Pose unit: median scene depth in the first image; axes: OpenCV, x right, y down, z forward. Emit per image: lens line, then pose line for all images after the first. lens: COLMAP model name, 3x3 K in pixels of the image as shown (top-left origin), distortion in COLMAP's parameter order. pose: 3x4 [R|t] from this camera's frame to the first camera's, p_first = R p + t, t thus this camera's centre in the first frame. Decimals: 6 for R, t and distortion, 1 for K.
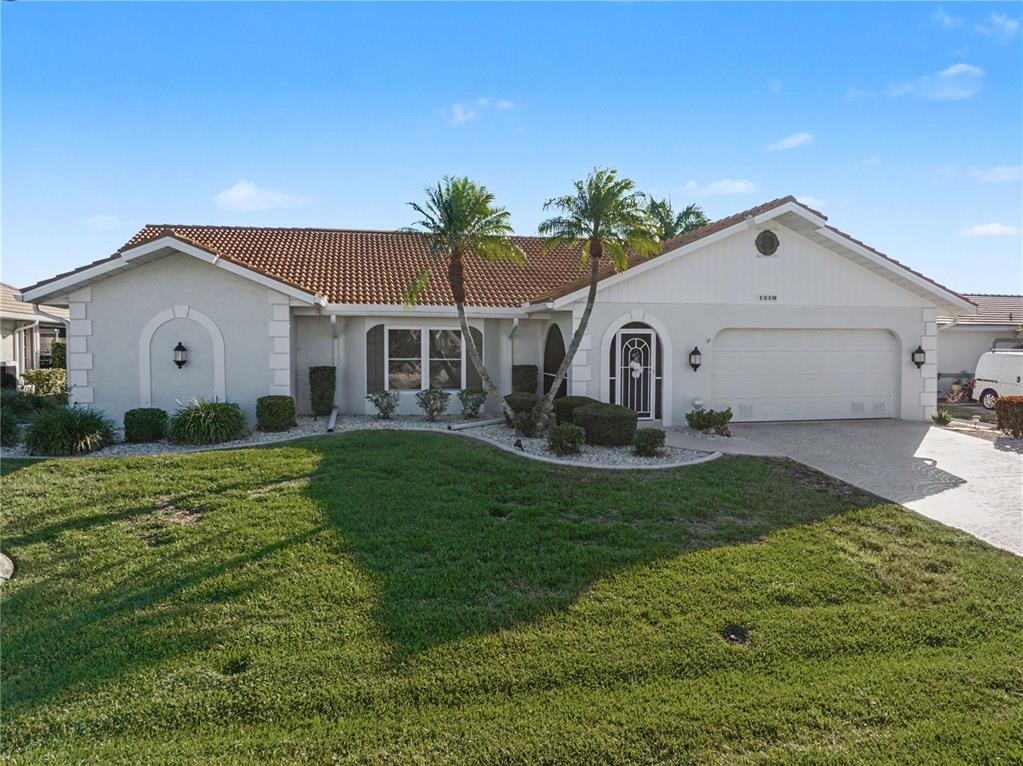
lens RADIAL K [[741.2, 0, 511.5], [0, 741.2, 381.0], [0, 0, 1]] dist [-0.039194, -0.005663]
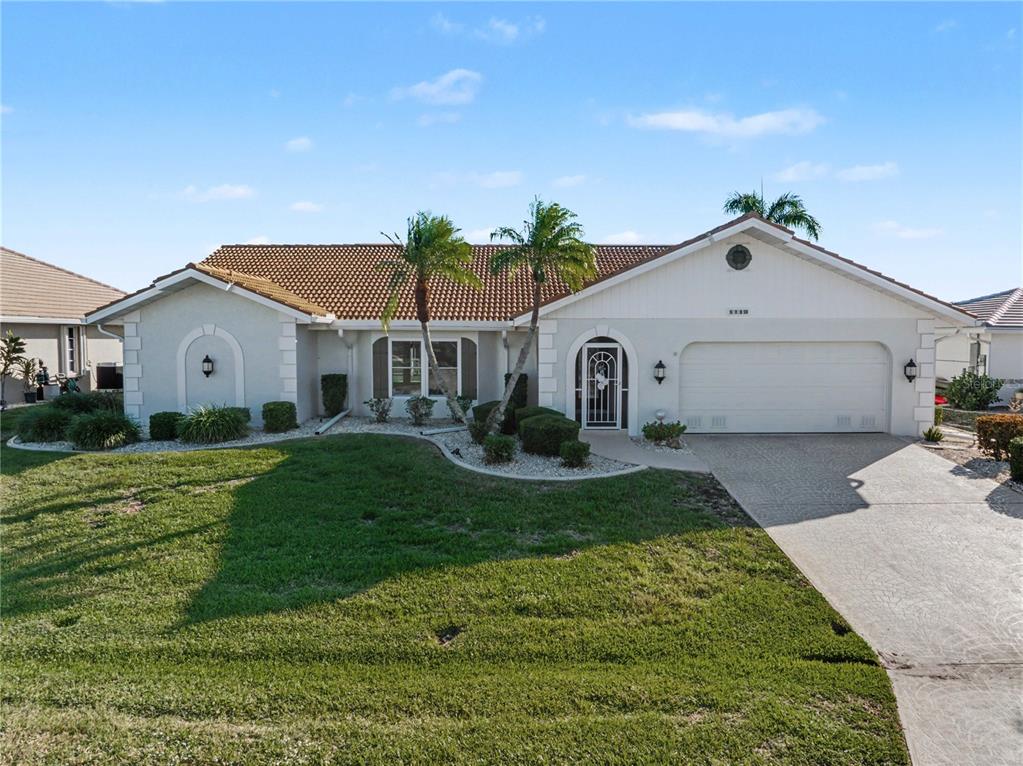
lens RADIAL K [[741.2, 0, 510.8], [0, 741.2, 384.0], [0, 0, 1]] dist [-0.039194, -0.005663]
pose [[0.976649, 0.014095, -0.214379, 0.268659], [-0.008232, 0.999568, 0.028216, -0.041017], [0.214684, -0.025793, 0.976343, -0.060961]]
